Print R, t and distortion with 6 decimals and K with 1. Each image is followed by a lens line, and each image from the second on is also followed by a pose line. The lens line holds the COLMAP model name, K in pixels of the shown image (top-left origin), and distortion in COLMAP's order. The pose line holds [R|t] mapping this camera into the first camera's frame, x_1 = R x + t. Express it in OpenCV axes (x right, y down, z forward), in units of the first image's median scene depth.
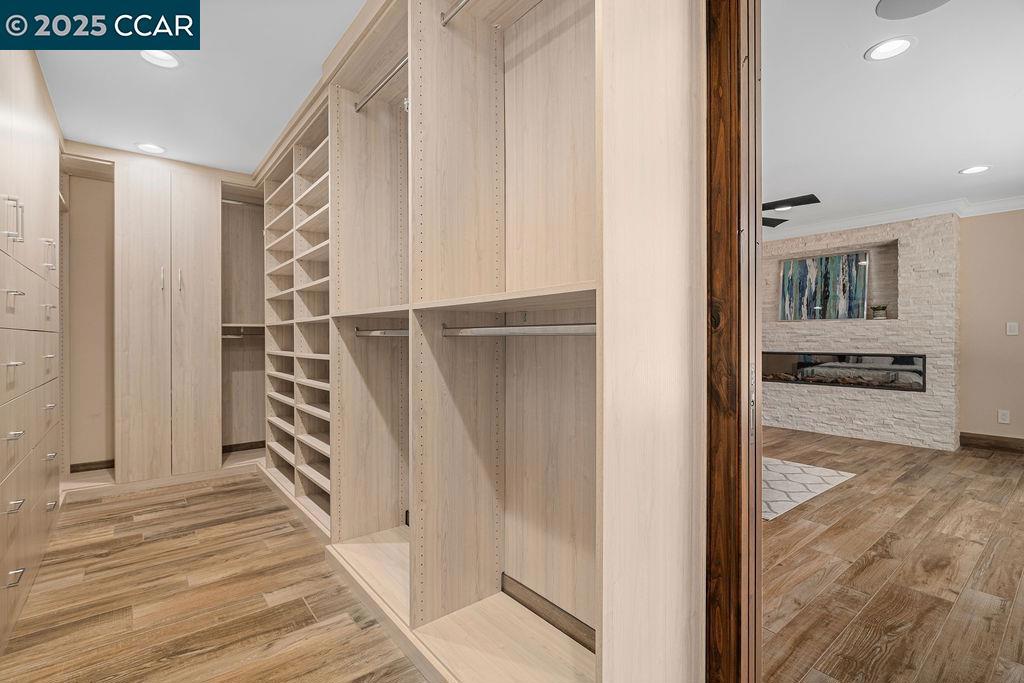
lens RADIAL K [[473.4, 0, 496.2], [0, 473.4, 334.7], [0, 0, 1]] dist [-0.002156, -0.000165]
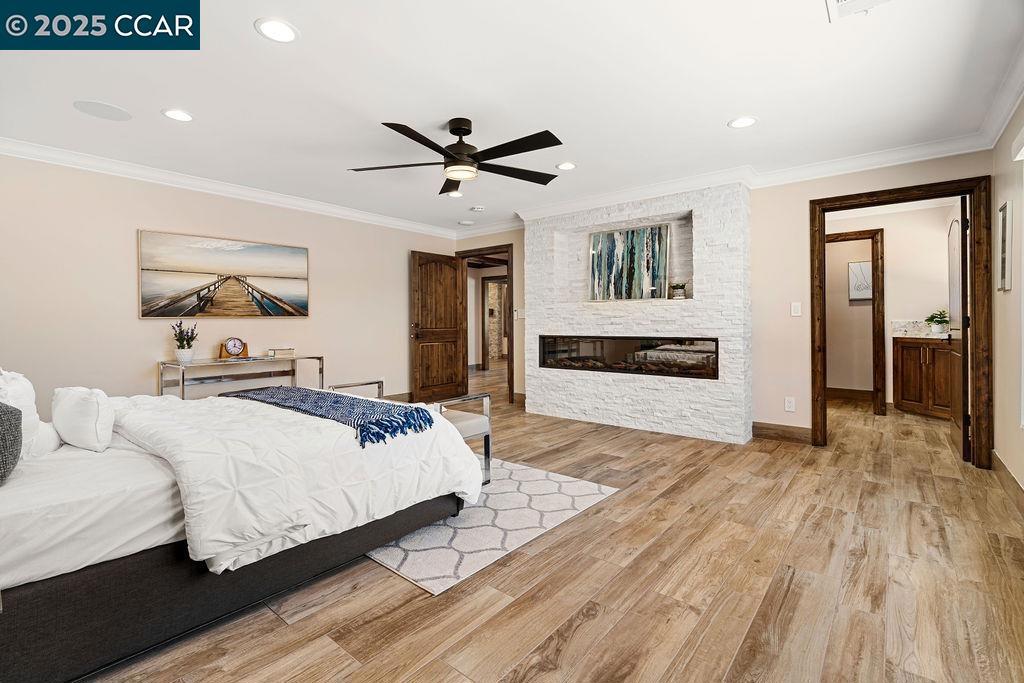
lens RADIAL K [[469.1, 0, 512.4], [0, 469.1, 314.0], [0, 0, 1]] dist [-0.002907, -0.000002]
pose [[0.977674, -0.001174, 0.210125, 0.461357], [0.003202, 0.999952, -0.009311, 0.004798], [-0.210104, 0.009776, 0.977630, 0.282632]]
